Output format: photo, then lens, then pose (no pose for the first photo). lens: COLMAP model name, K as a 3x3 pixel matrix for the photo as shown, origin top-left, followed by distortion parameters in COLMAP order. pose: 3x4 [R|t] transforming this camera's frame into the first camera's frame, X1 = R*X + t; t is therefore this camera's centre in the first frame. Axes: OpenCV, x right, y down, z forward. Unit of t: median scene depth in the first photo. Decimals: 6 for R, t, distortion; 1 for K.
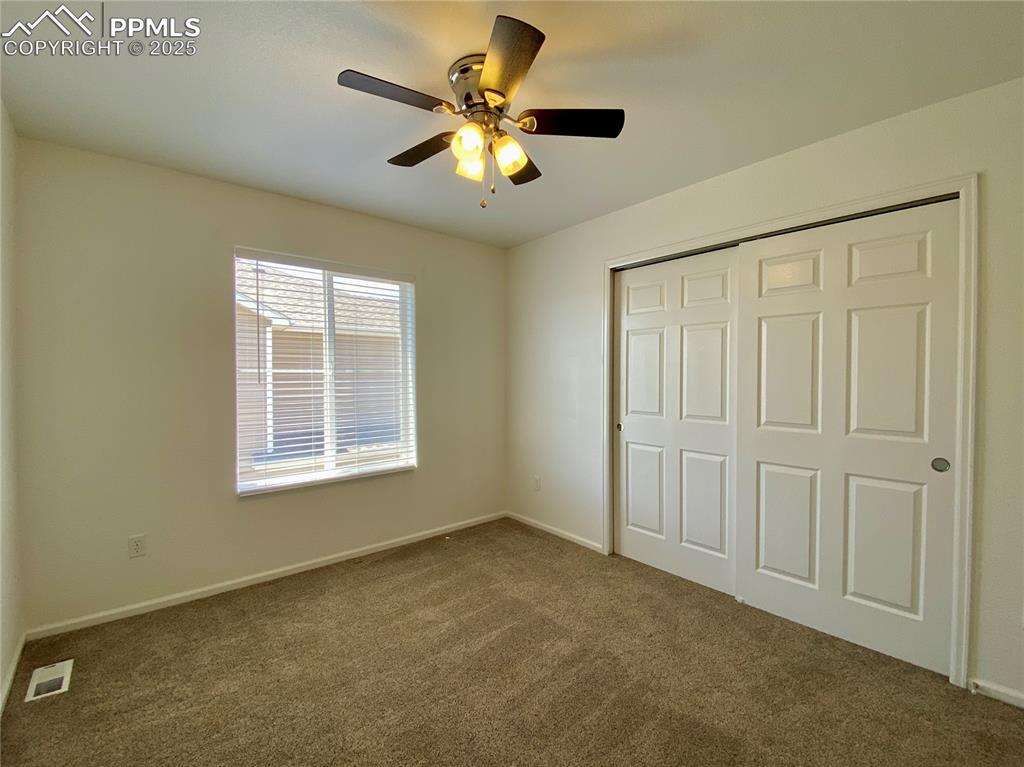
lens RADIAL K [[411.4, 0, 513.4], [0, 411.4, 382.9], [0, 0, 1]] dist [0.038418, -0.026197]
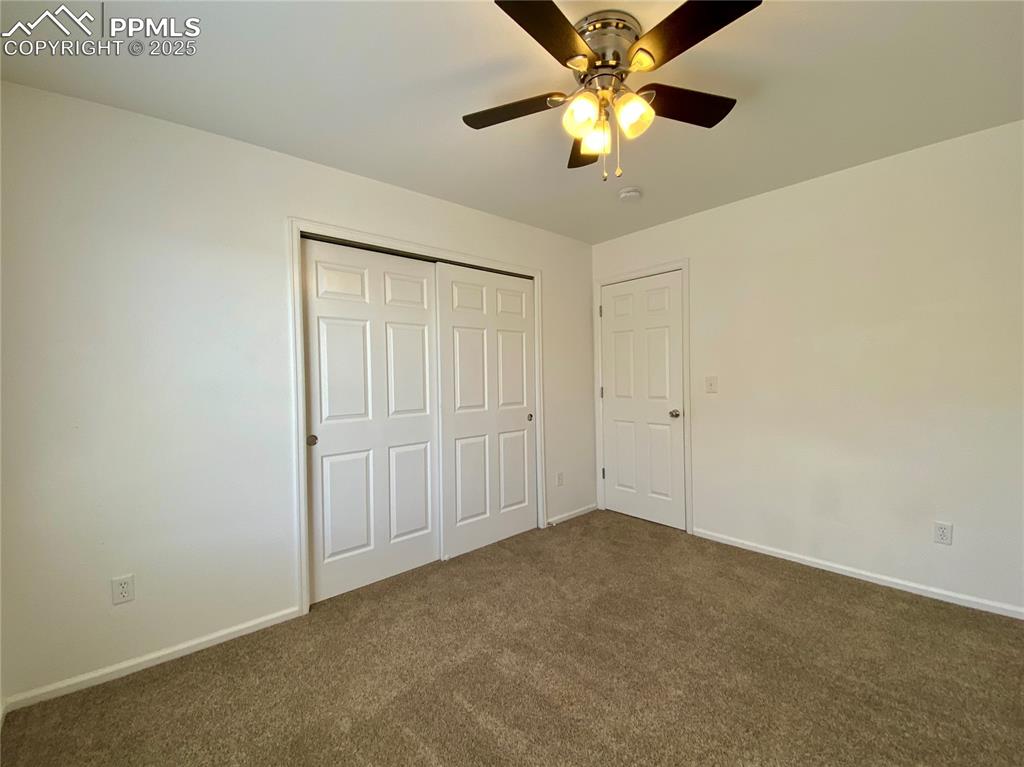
lens RADIAL K [[420.7, 0, 510.4], [0, 420.7, 376.3], [0, 0, 1]] dist [0.014093, -0.016701]
pose [[0.030417, -0.015267, 0.999421, -0.566813], [0.029218, 0.999470, 0.014378, -0.013920], [-0.999110, 0.028764, 0.030847, 0.652690]]
